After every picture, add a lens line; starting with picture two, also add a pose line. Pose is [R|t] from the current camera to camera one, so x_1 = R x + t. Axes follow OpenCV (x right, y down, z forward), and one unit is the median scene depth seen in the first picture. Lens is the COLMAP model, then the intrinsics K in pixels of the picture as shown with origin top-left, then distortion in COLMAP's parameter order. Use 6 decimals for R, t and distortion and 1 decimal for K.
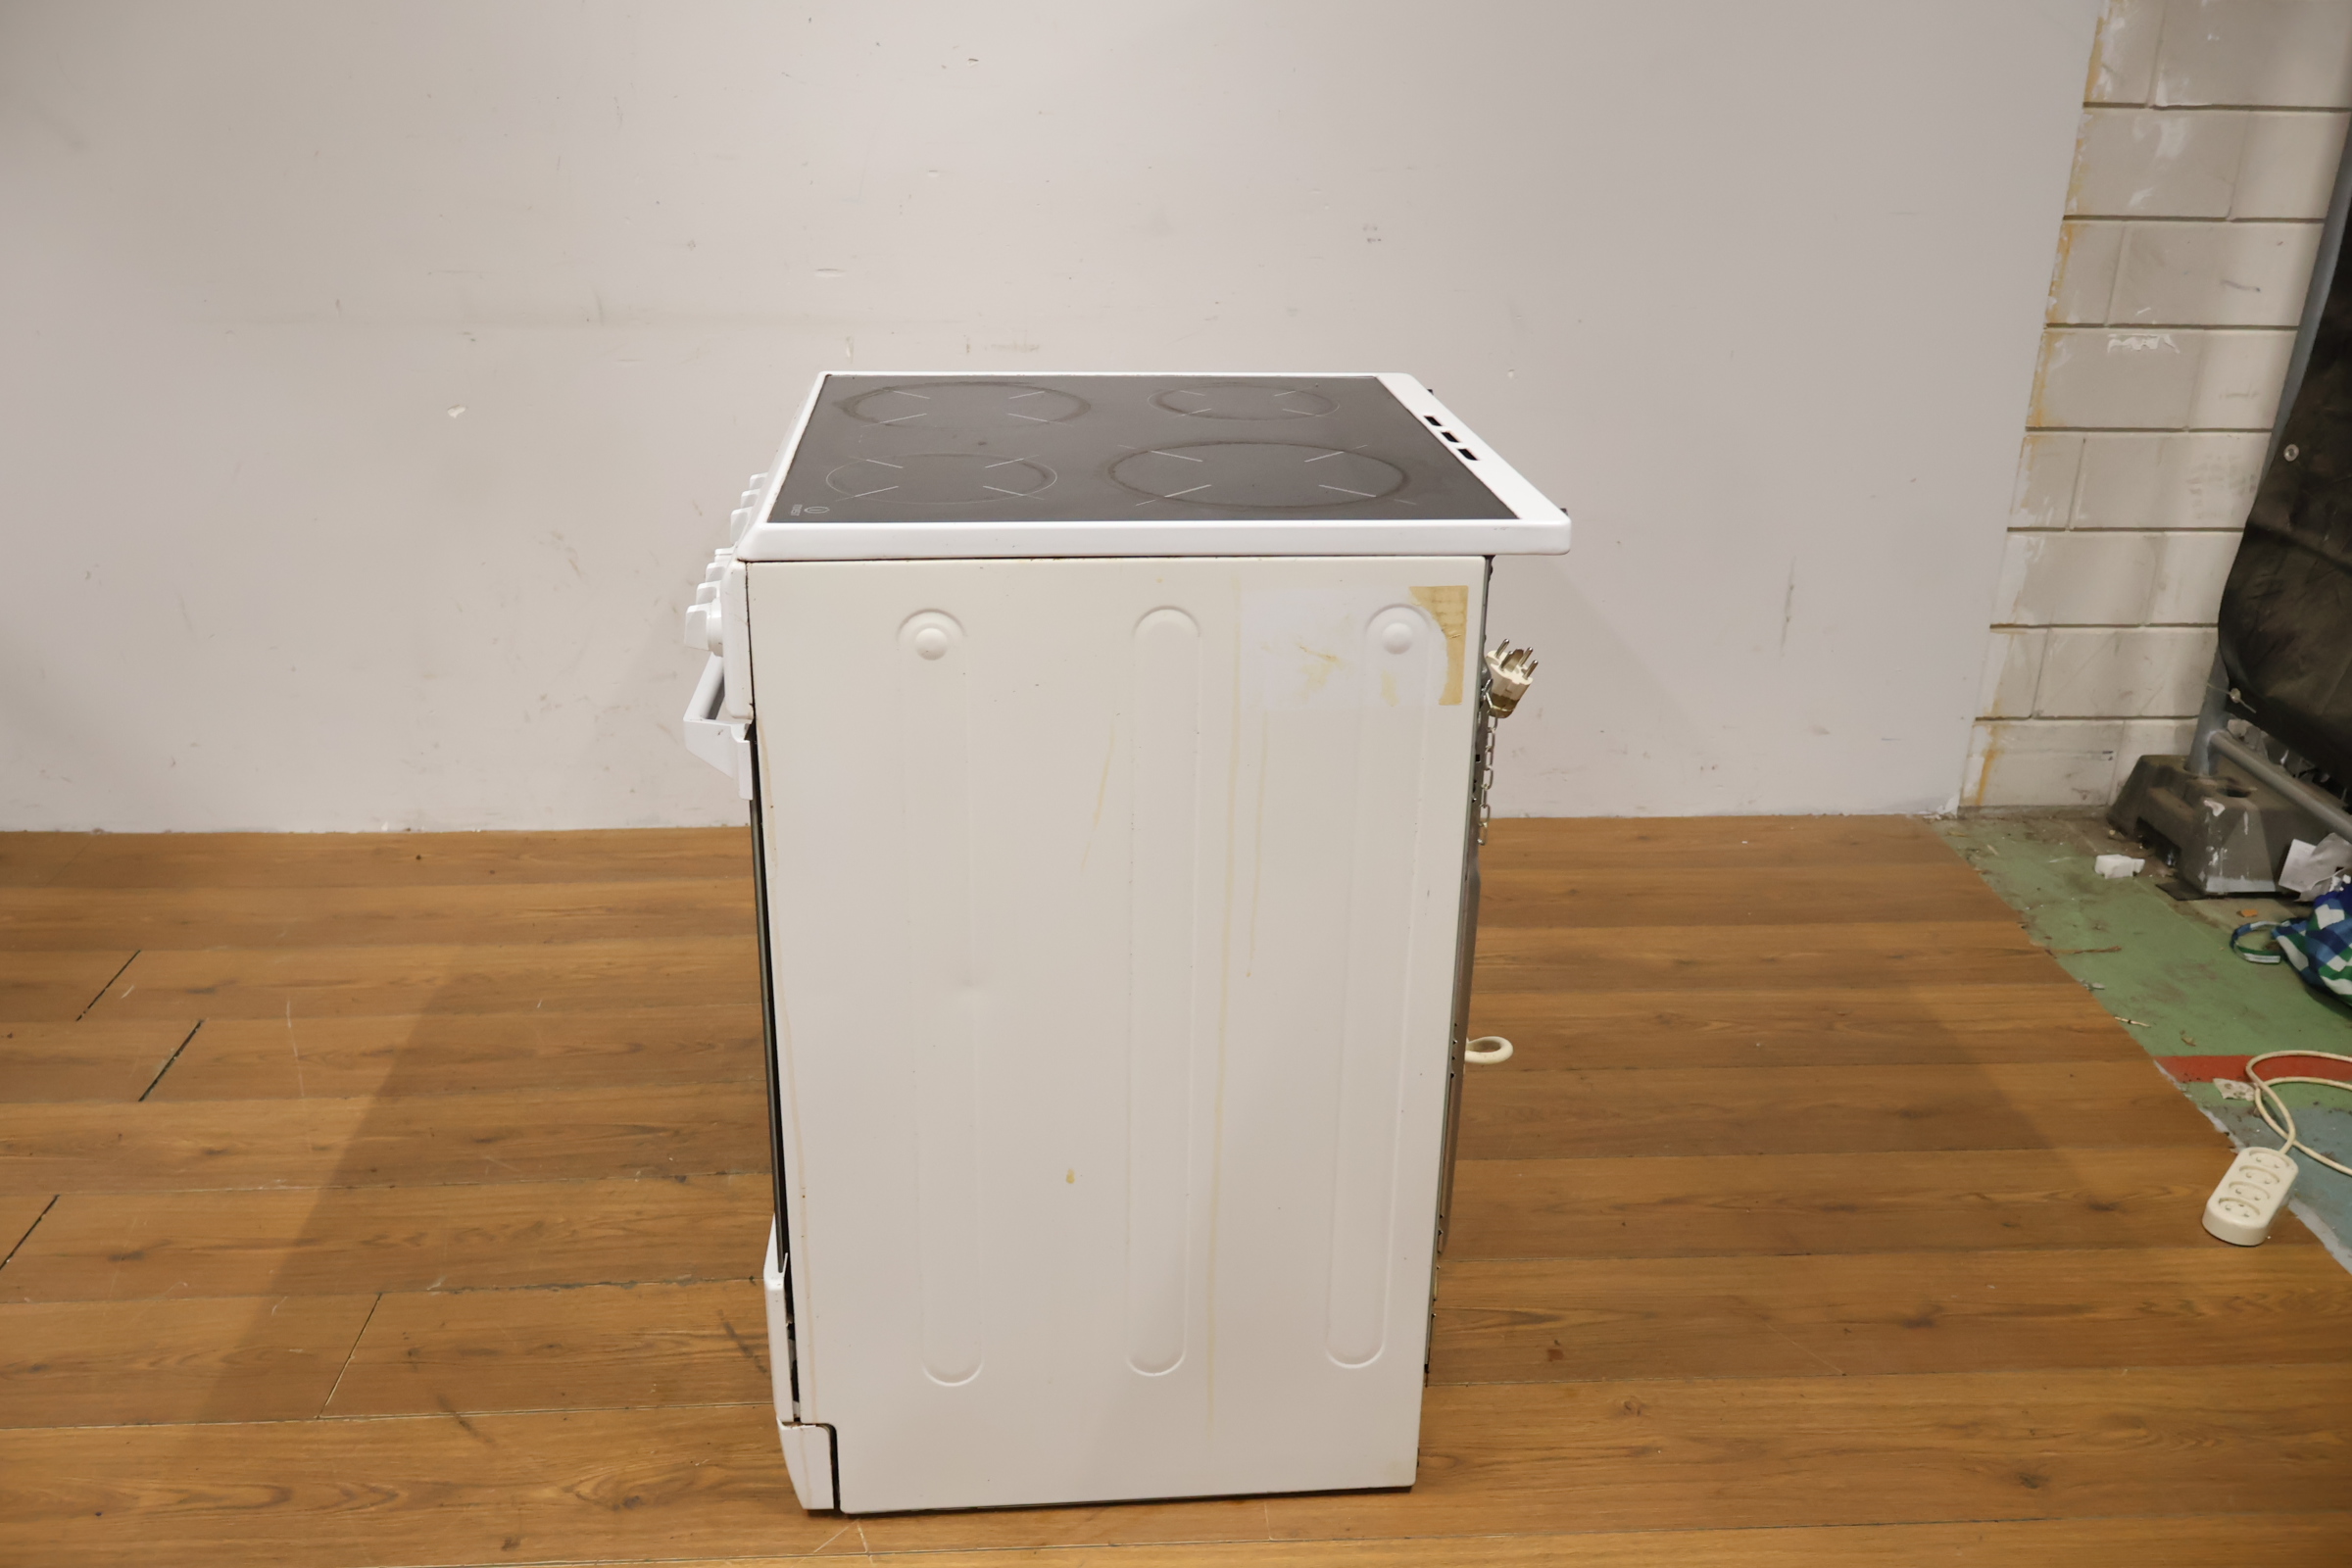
lens RADIAL K [[2029.9, 0, 1175.2], [0, 2029.9, 769.9], [0, 0, 1]] dist [-0.012399, 0.008206]
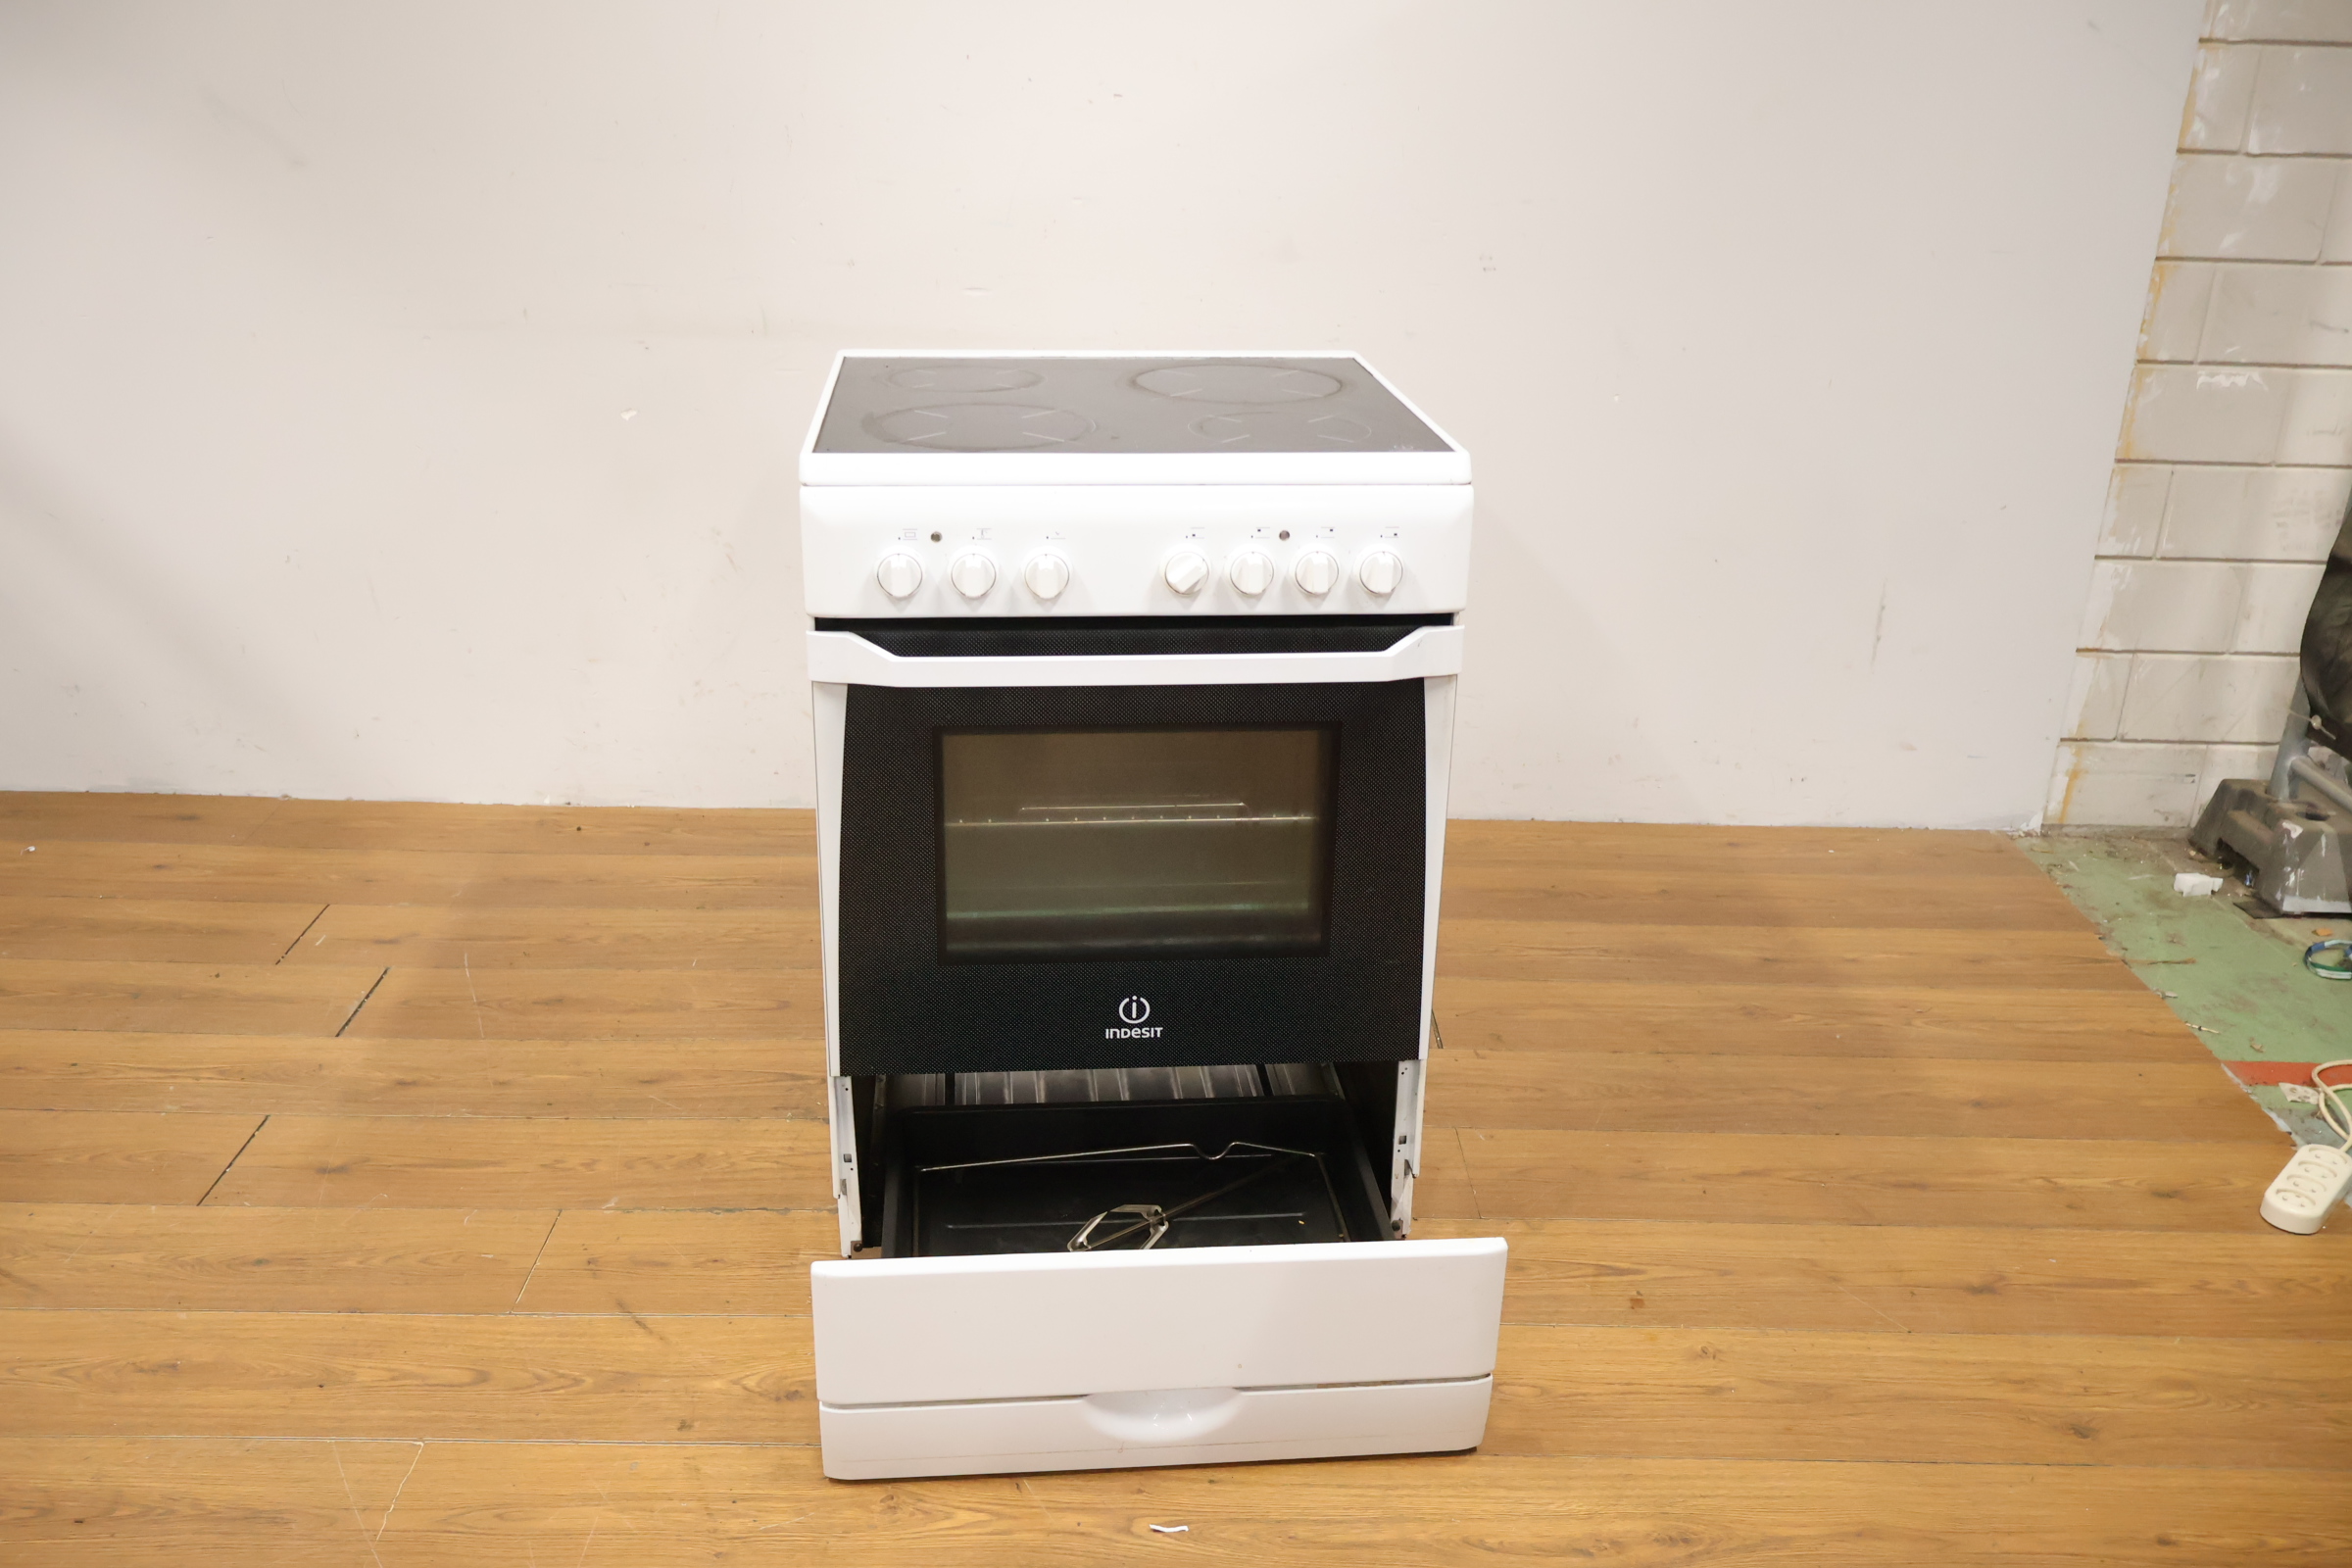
lens RADIAL K [[2029.9, 0, 1171.3], [0, 2029.9, 772.1], [0, 0, 1]] dist [-0.012399, 0.008206]
pose [[0.998582, 0.026826, -0.045980, -0.013359], [-0.027351, 0.999567, -0.010842, 0.018683], [0.045670, 0.012085, 0.998884, -0.067684]]
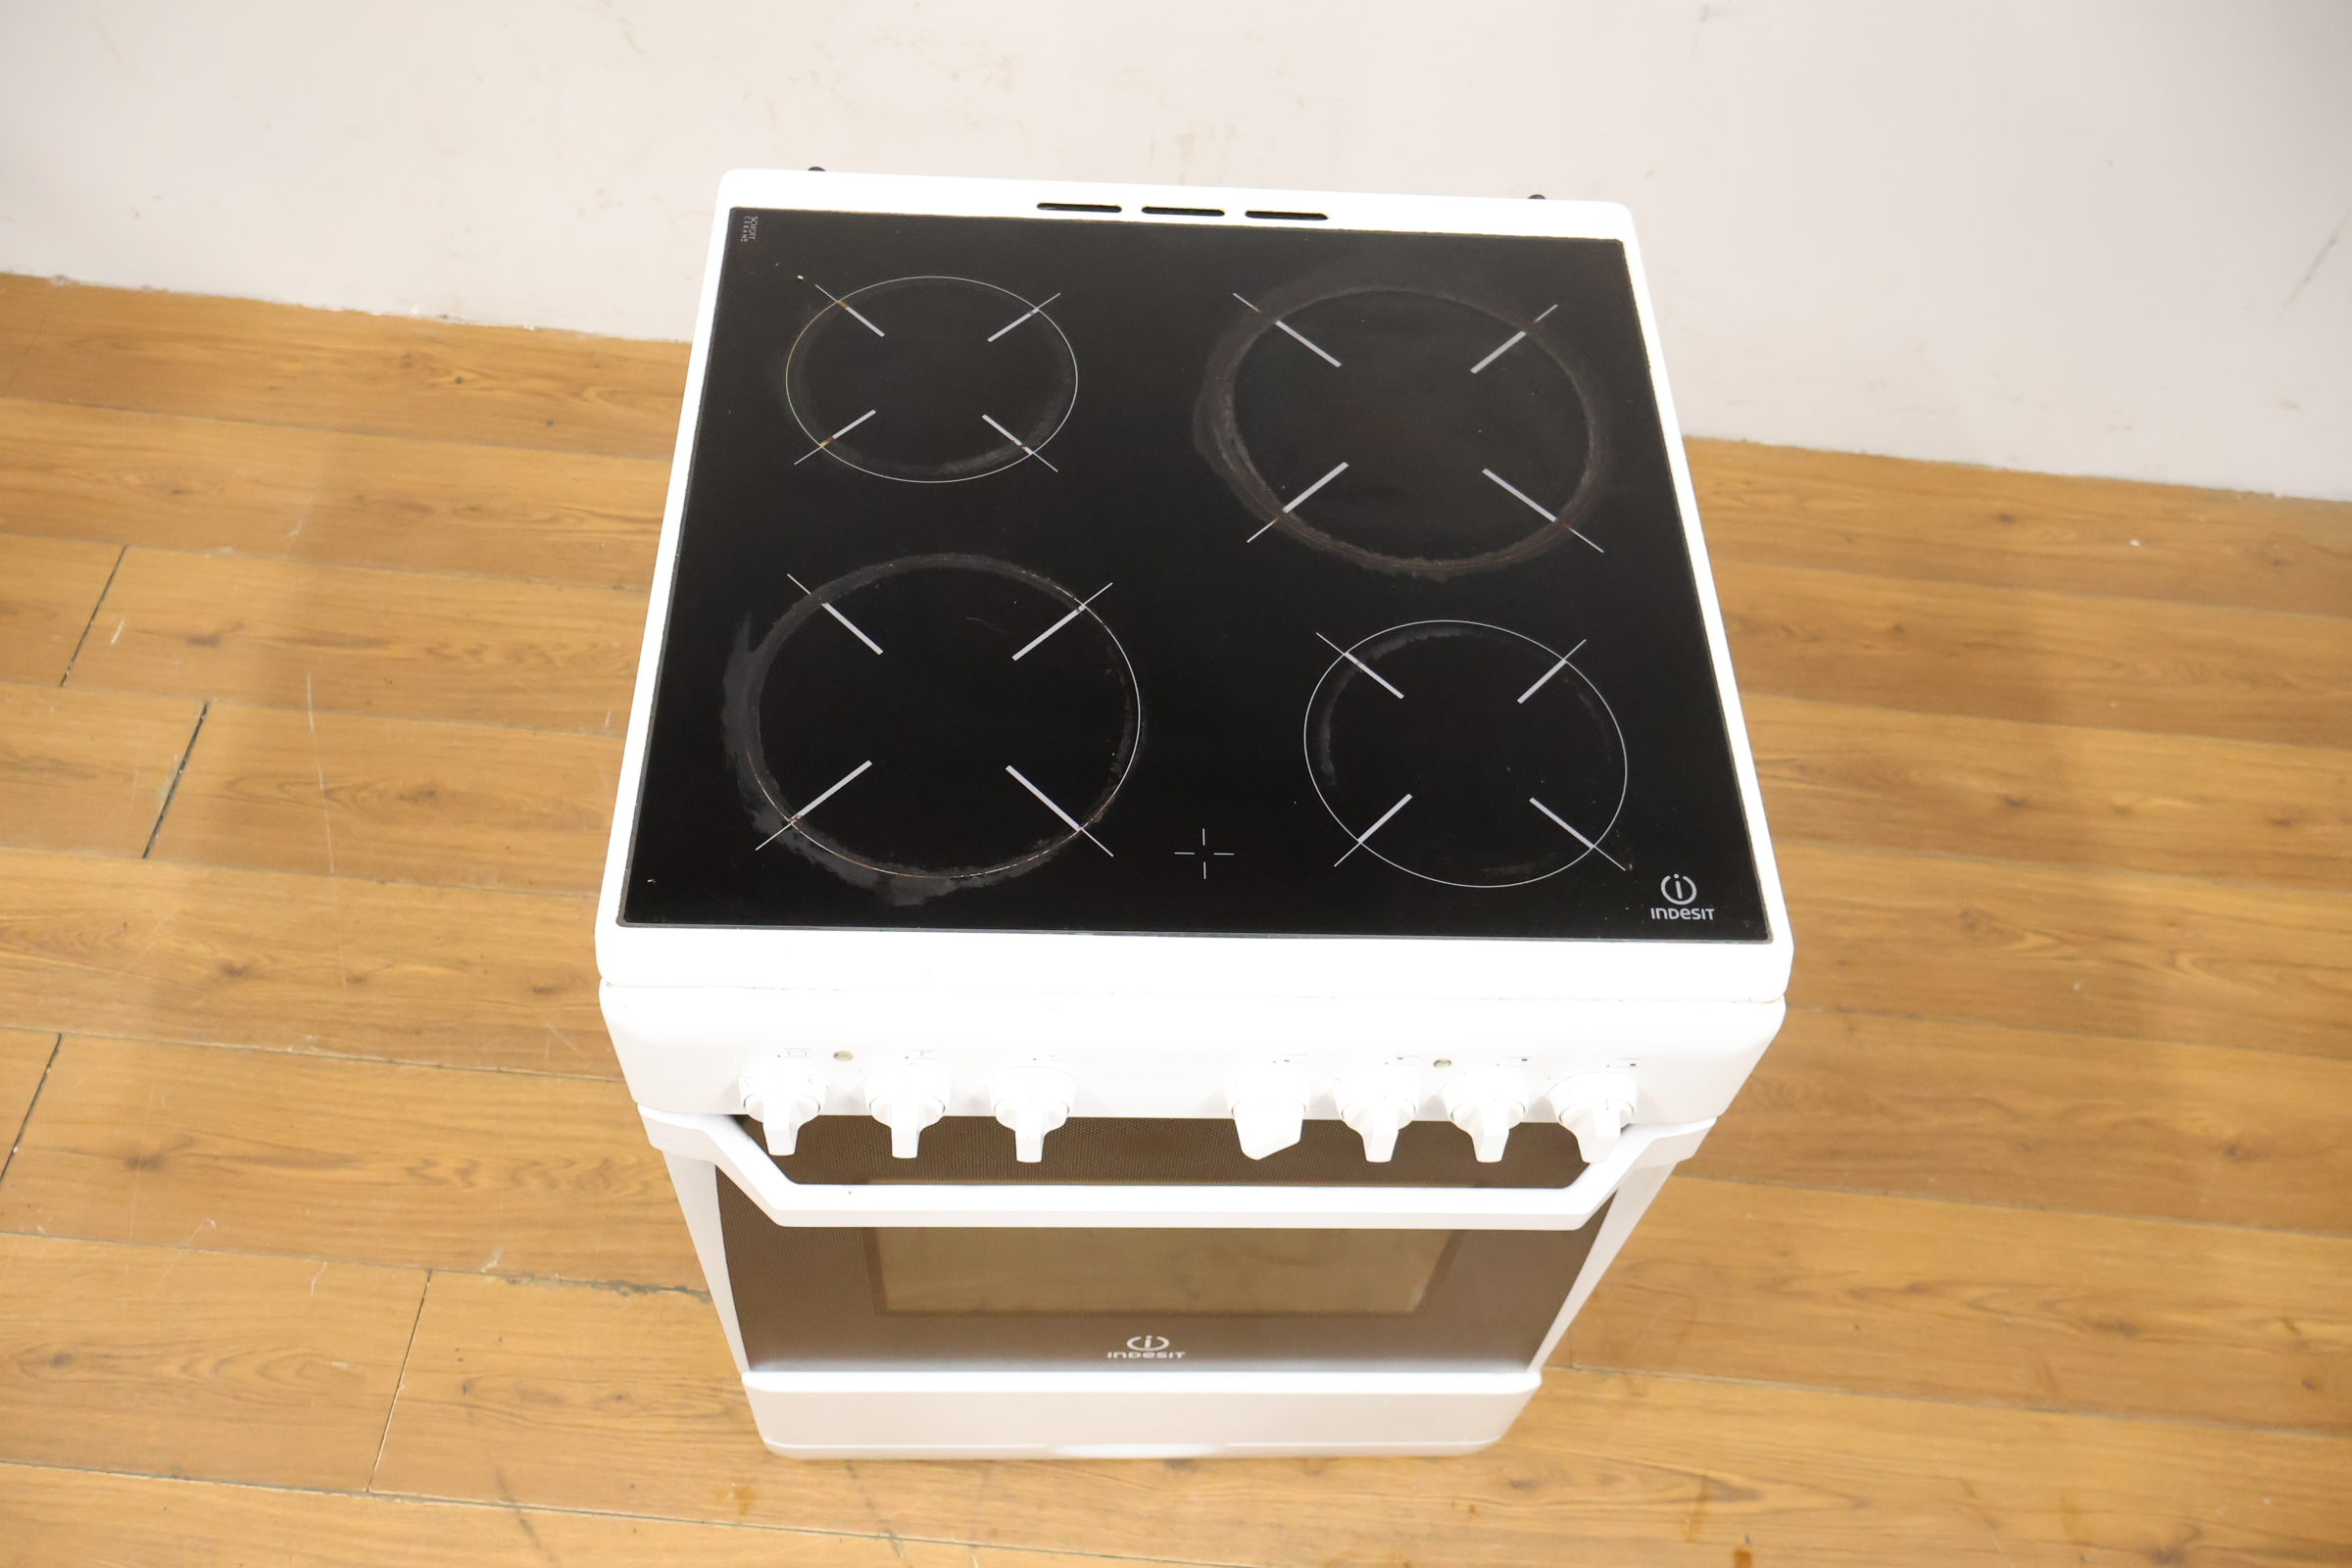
lens RADIAL K [[2029.9, 0, 1177.2], [0, 2029.9, 784.4], [0, 0, 1]] dist [-0.012399, 0.008206]
pose [[0.990353, 0.135640, -0.028346, -0.057791], [-0.096962, 0.824465, 0.557545, -0.343890], [0.098996, -0.549418, 0.829663, 0.325986]]
